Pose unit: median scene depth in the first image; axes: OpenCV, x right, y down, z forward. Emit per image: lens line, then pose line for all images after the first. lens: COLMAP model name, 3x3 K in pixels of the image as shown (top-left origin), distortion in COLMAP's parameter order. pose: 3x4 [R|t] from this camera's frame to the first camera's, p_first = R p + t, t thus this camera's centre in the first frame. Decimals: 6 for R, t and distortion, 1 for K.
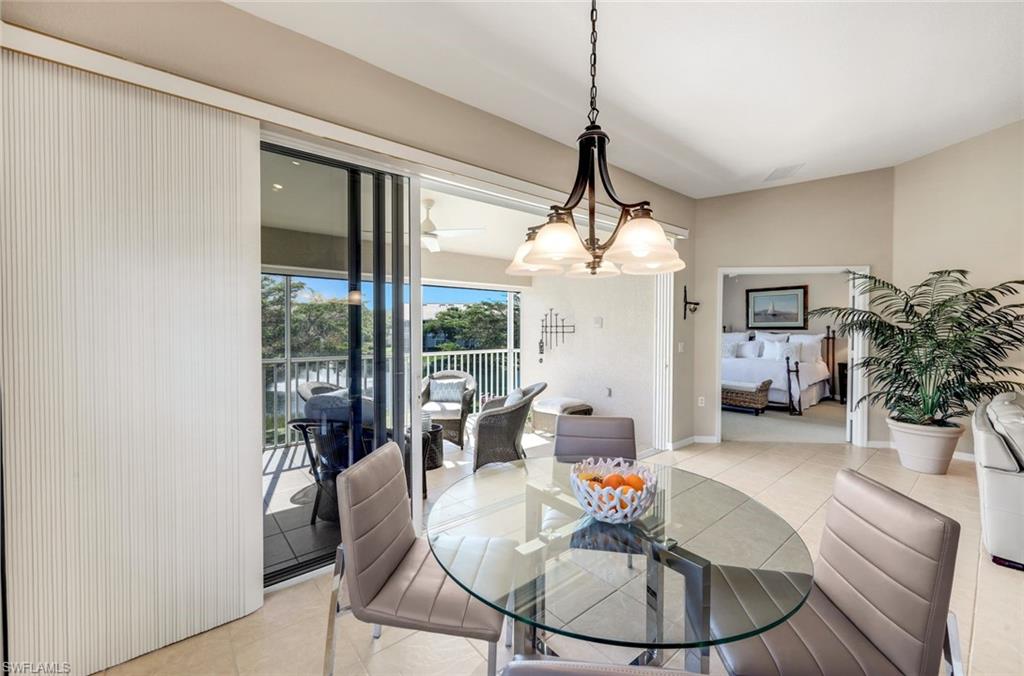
lens RADIAL K [[421.5, 0, 510.6], [0, 421.5, 334.6], [0, 0, 1]] dist [-0.001270, -0.000159]
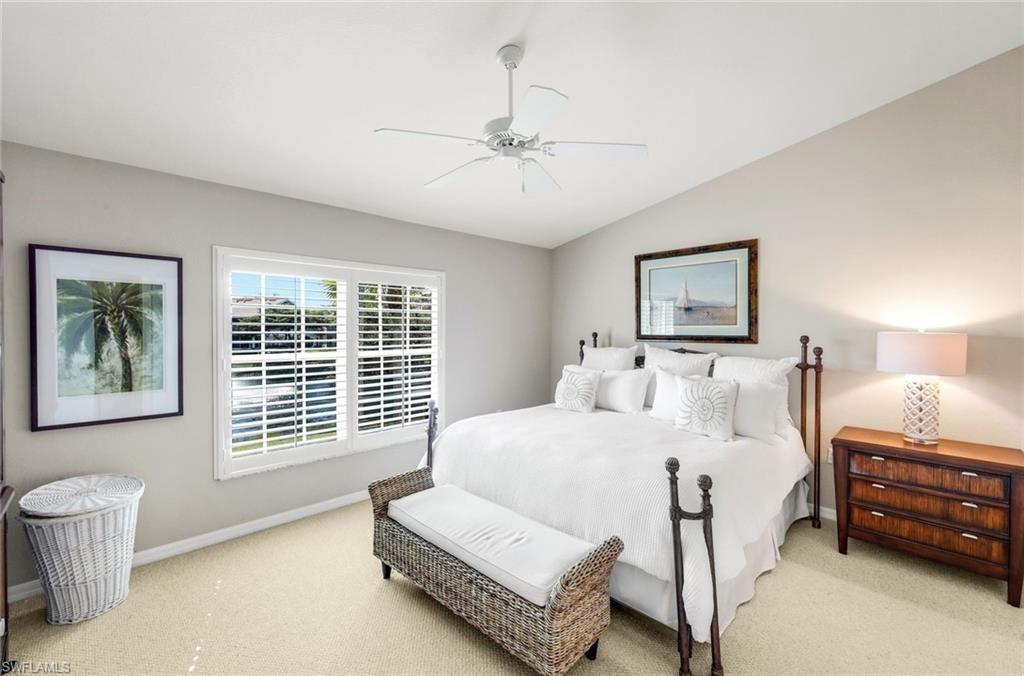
lens RADIAL K [[421.5, 0, 510.6], [0, 421.5, 334.6], [0, 0, 1]] dist [-0.001270, -0.000159]
pose [[0.998061, -0.002029, 0.062207, 0.447410], [0.001499, 0.999962, 0.008563, -0.025747], [-0.062222, -0.008453, 0.998027, 0.614179]]
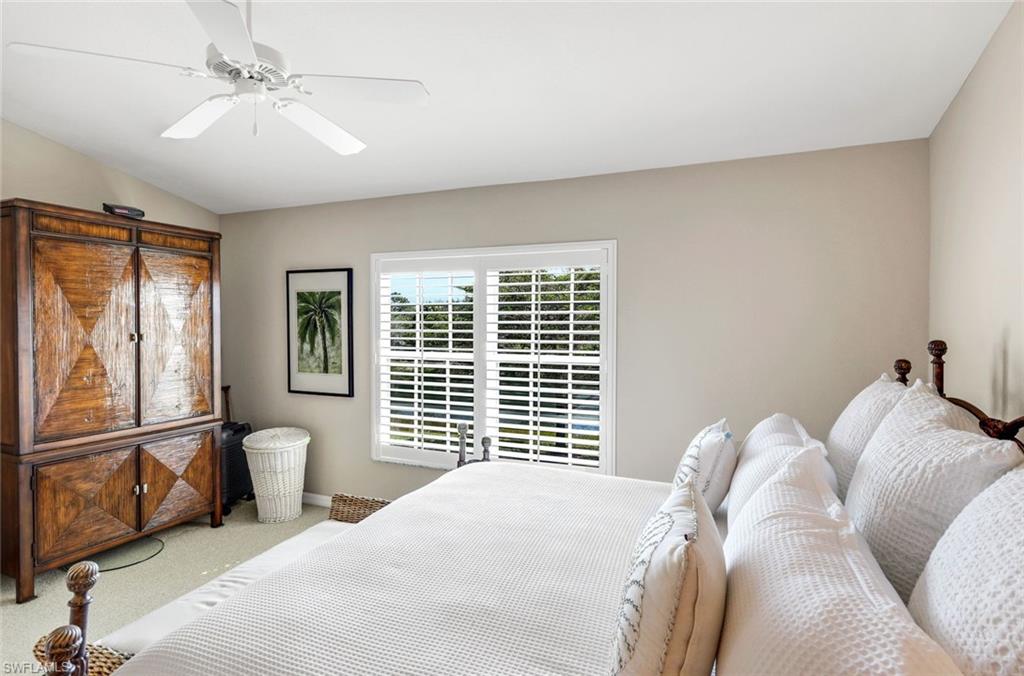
lens RADIAL K [[529.6, 0, 512.0], [0, 529.6, 338.0], [0, 0, 1]] dist [-0.000636, -0.000043]
pose [[0.451391, 0.018975, -0.892124, 0.943744], [-0.011855, 0.999813, 0.015267, -0.026451], [0.892247, 0.003685, 0.451532, 1.061237]]
